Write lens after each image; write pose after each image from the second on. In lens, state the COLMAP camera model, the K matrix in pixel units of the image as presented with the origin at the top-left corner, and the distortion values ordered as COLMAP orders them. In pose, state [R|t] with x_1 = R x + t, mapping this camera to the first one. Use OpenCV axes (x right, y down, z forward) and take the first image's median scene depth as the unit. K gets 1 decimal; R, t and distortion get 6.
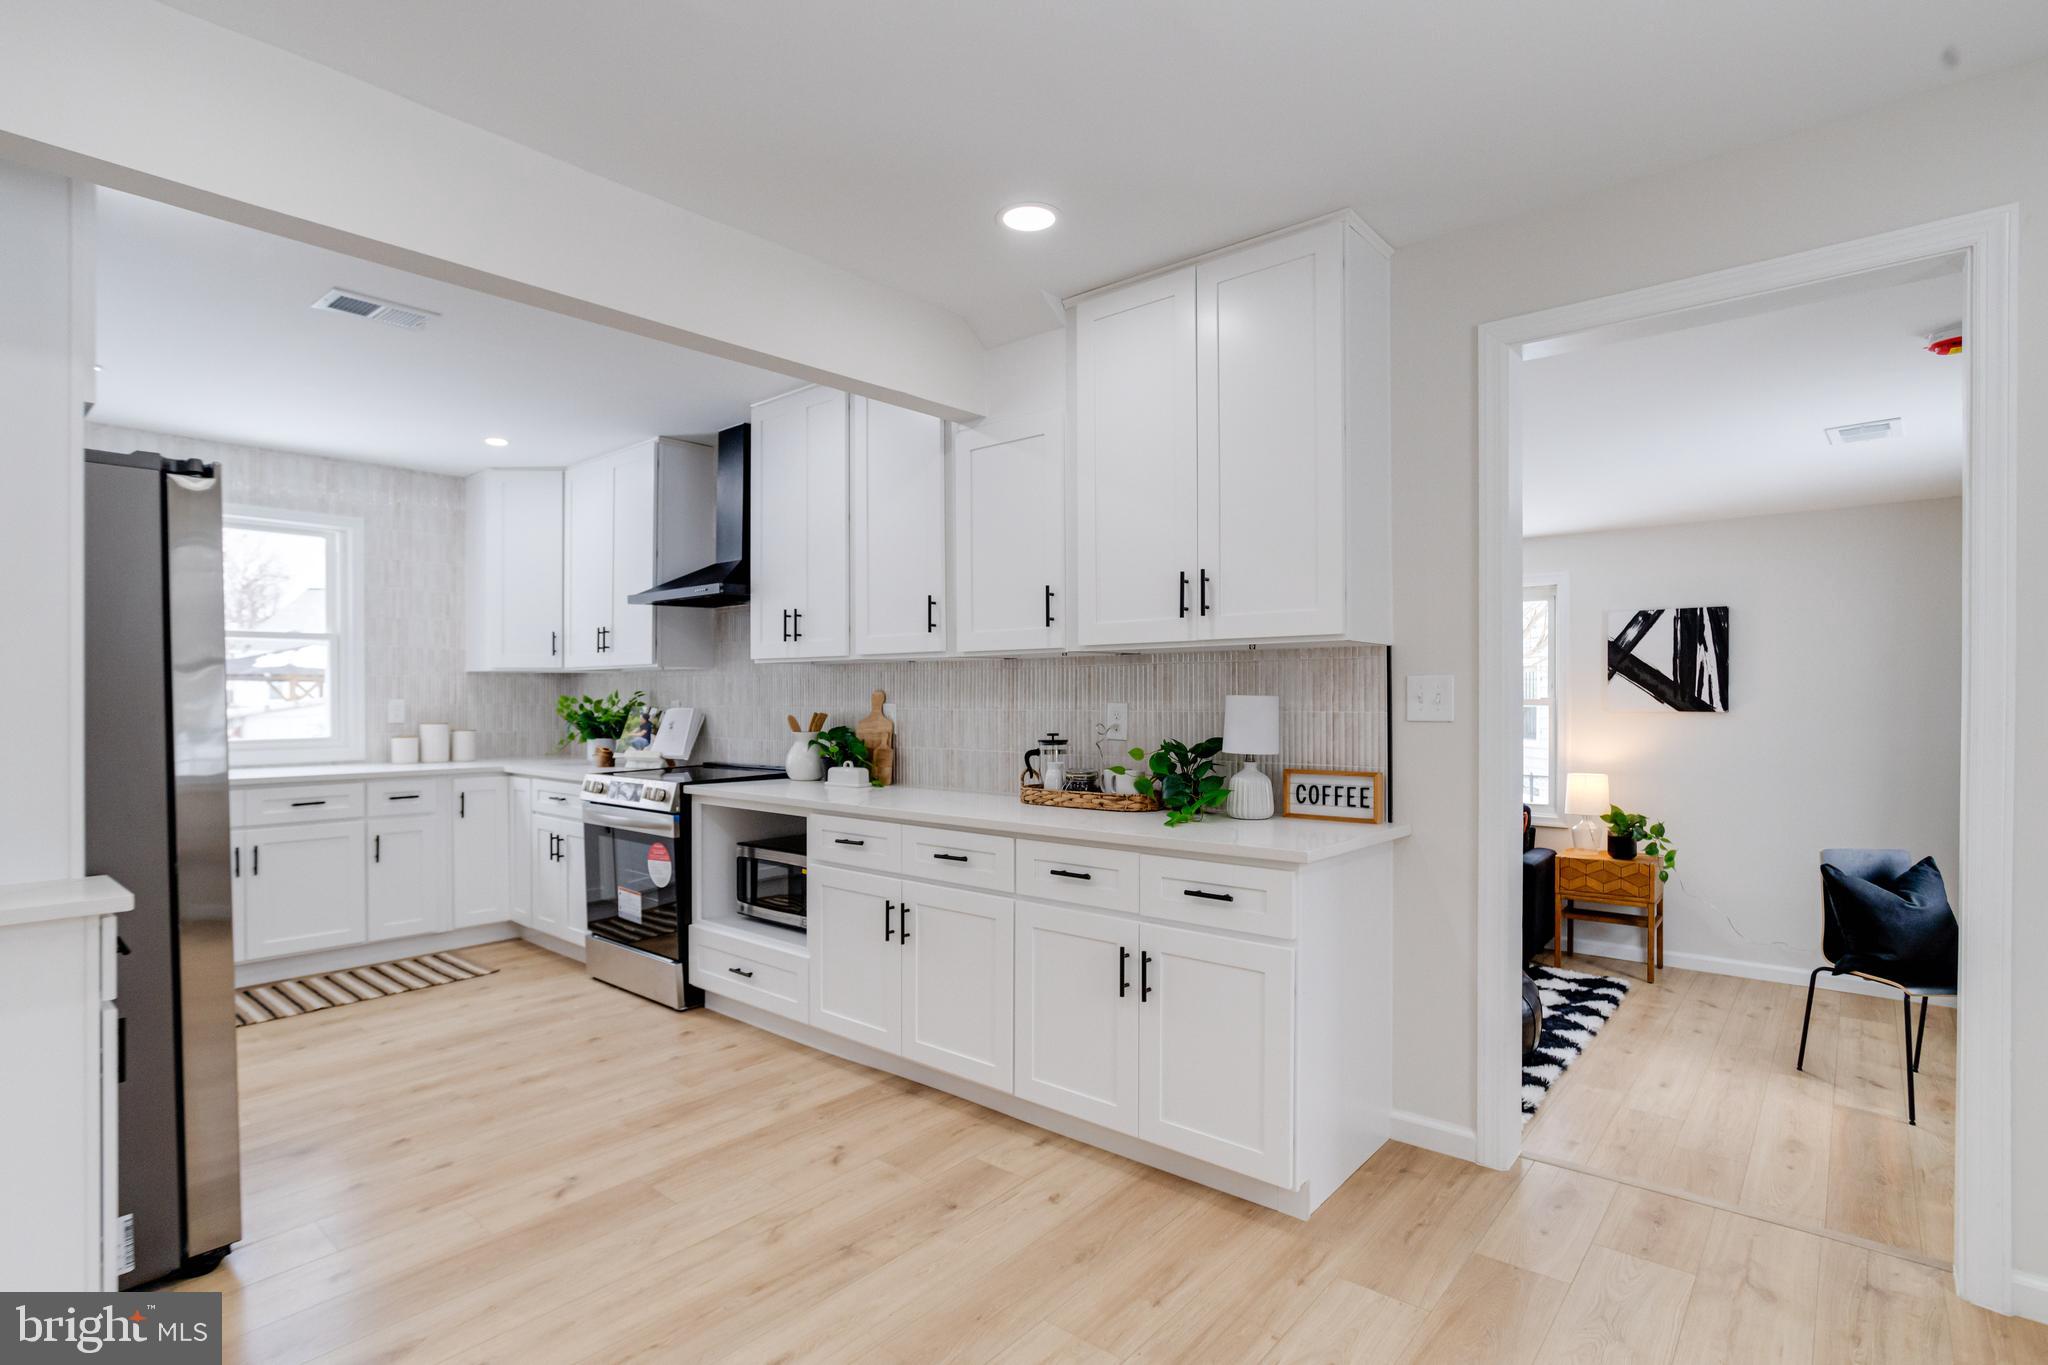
lens RADIAL K [[990.7, 0, 1000.7], [0, 990.7, 702.9], [0, 0, 1]] dist [-0.035017, 0.017095]
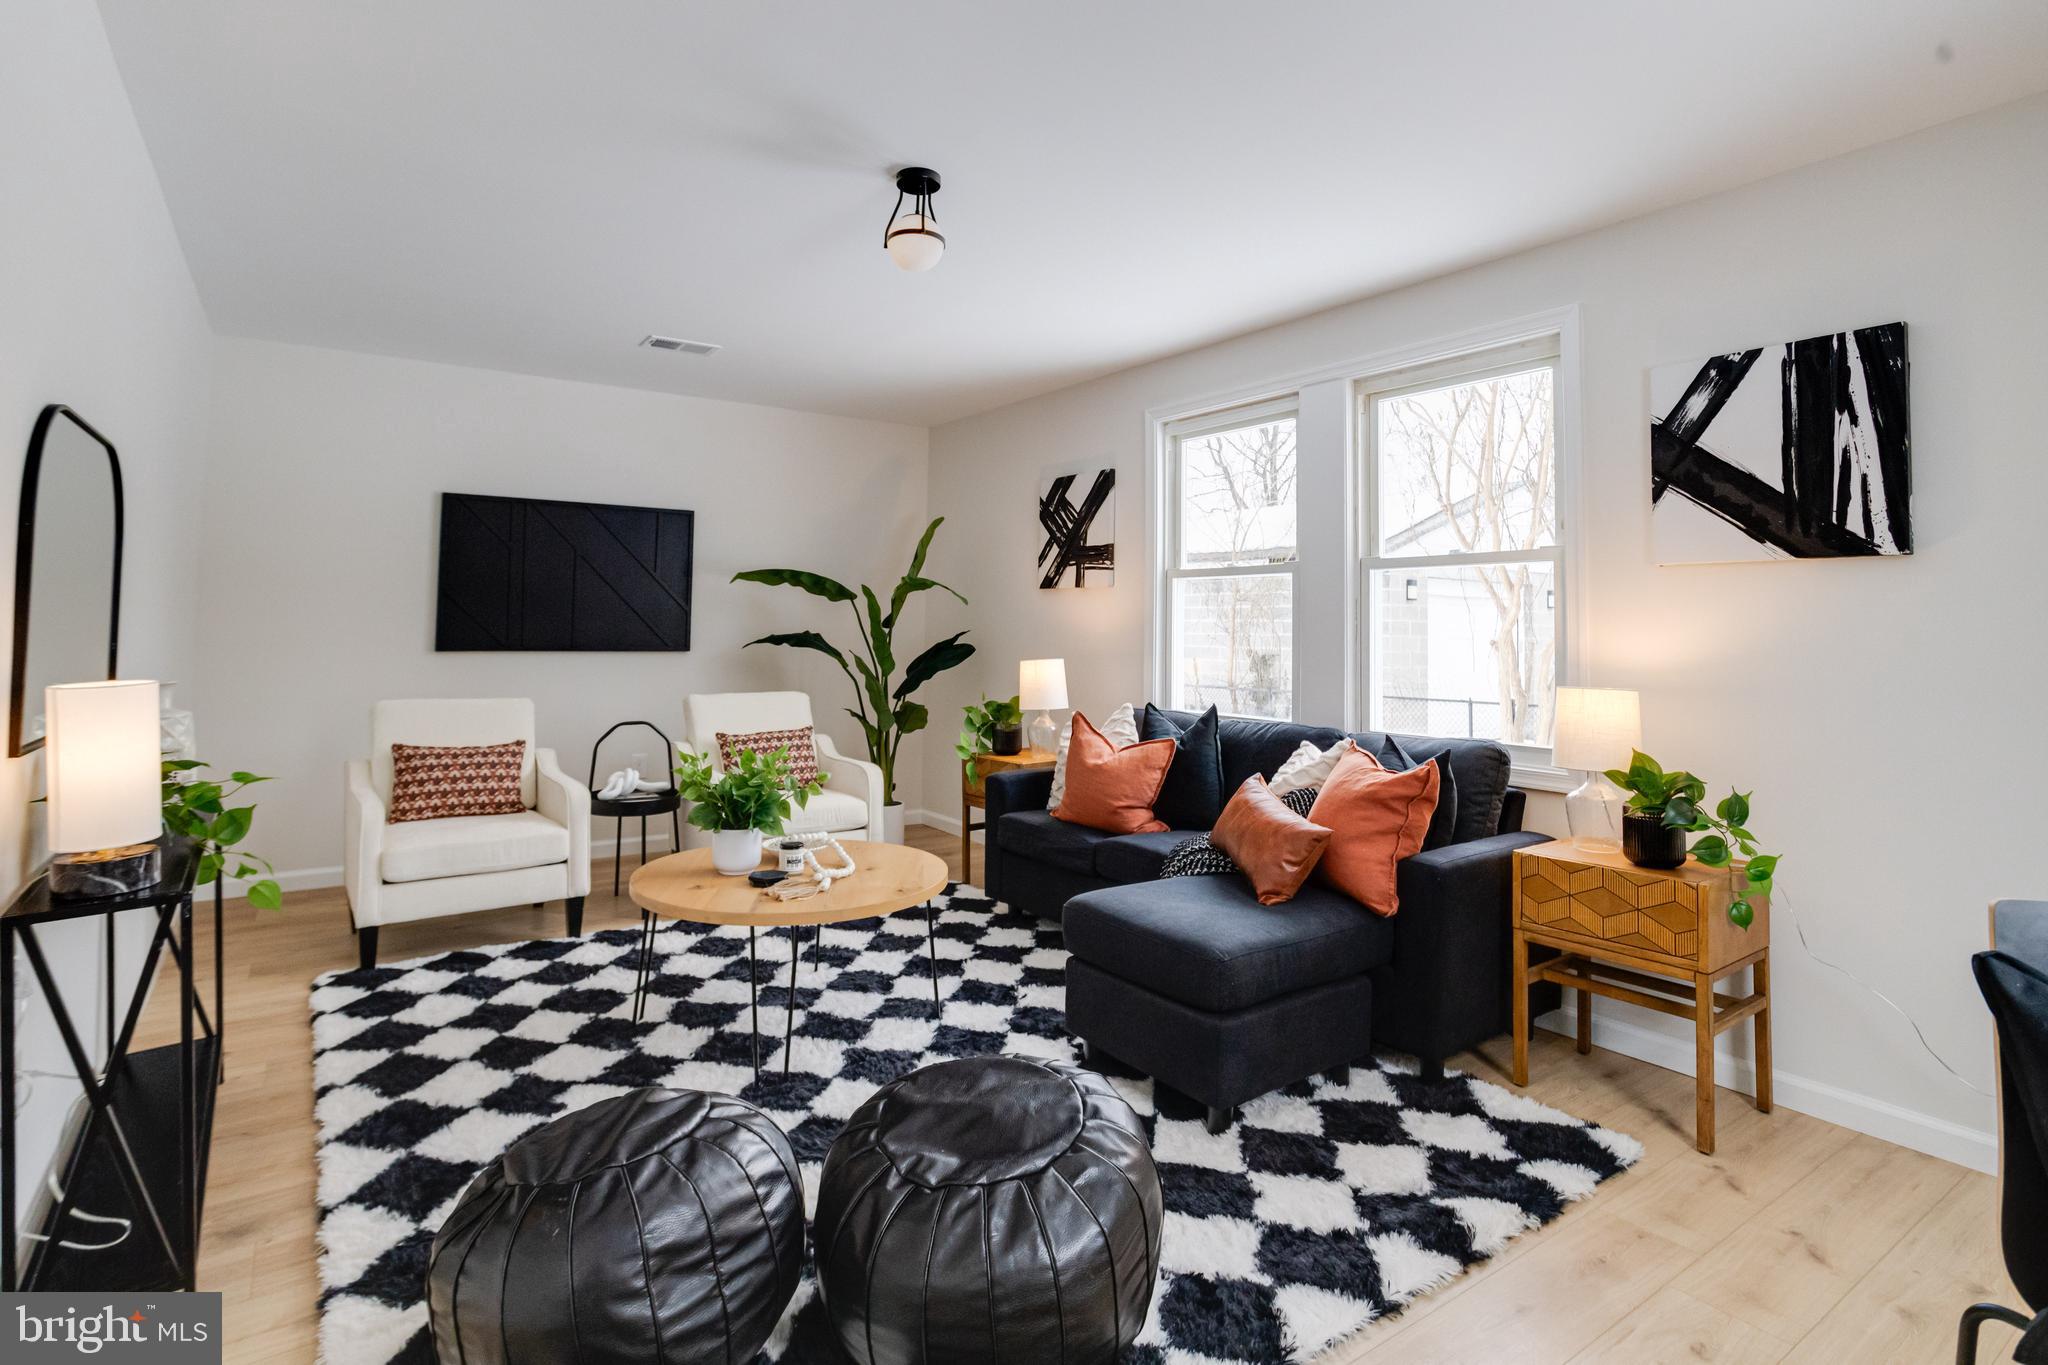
lens RADIAL K [[990.7, 0, 1033.2], [0, 990.7, 593.6], [0, 0, 1]] dist [-0.035017, 0.017095]
pose [[0.964951, -0.010492, -0.262221, 0.534915], [0.001521, 0.999407, -0.034391, 0.048364], [0.262426, 0.032787, 0.964395, 0.522305]]
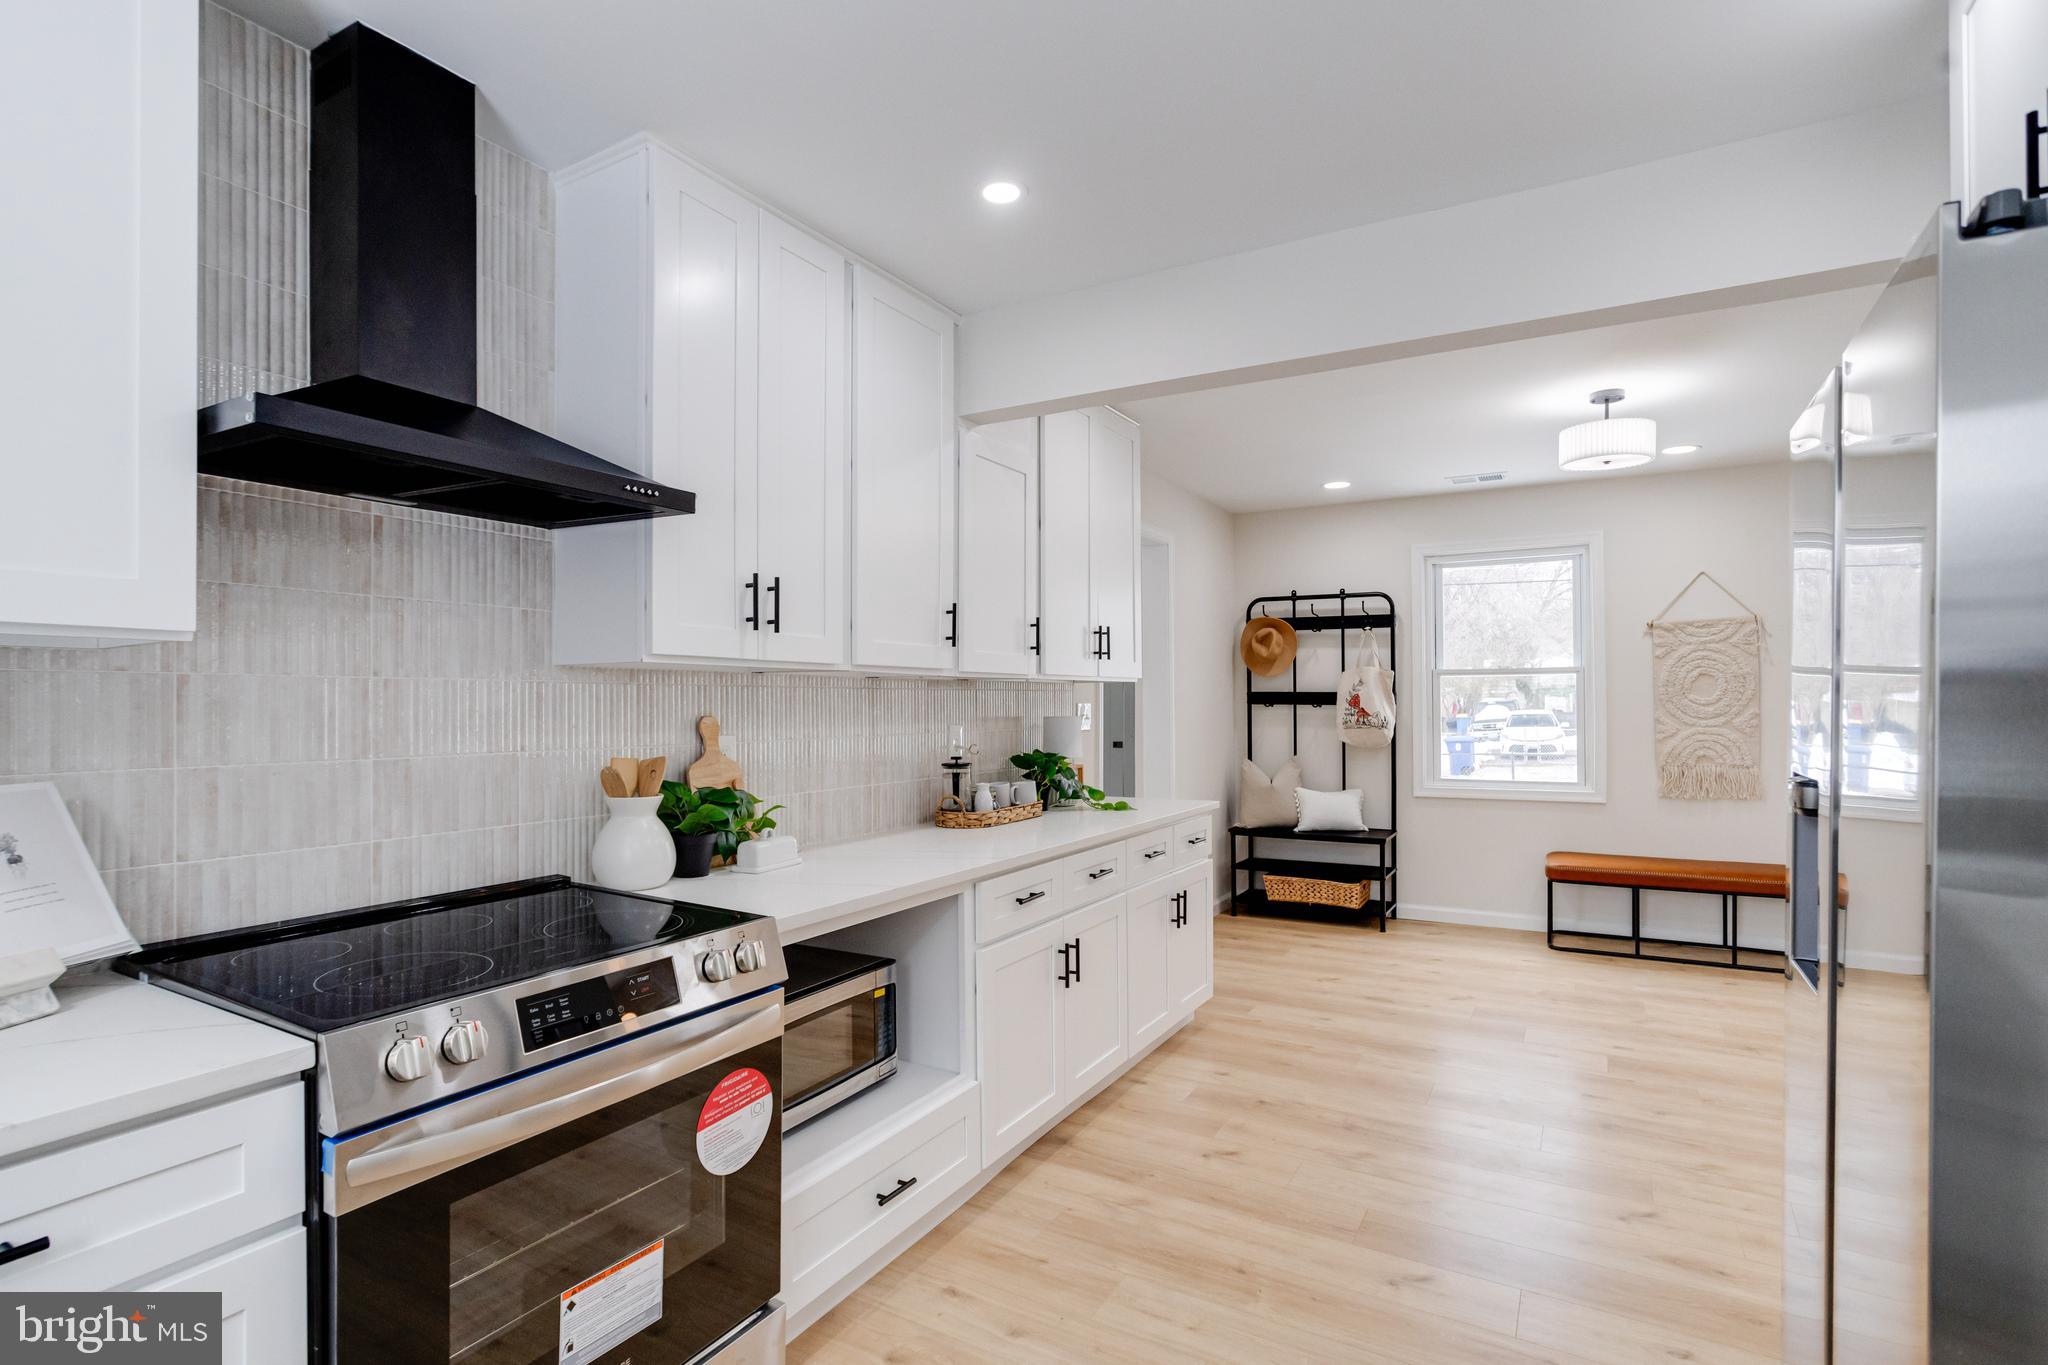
lens RADIAL K [[990.7, 0, 1019.4], [0, 990.7, 699.3], [0, 0, 1]] dist [-0.035017, 0.017095]
pose [[-0.187209, 0.006655, 0.982298, -0.677290], [0.010479, 0.999934, -0.004777, -0.015625], [-0.982264, 0.009399, -0.187266, 0.814611]]
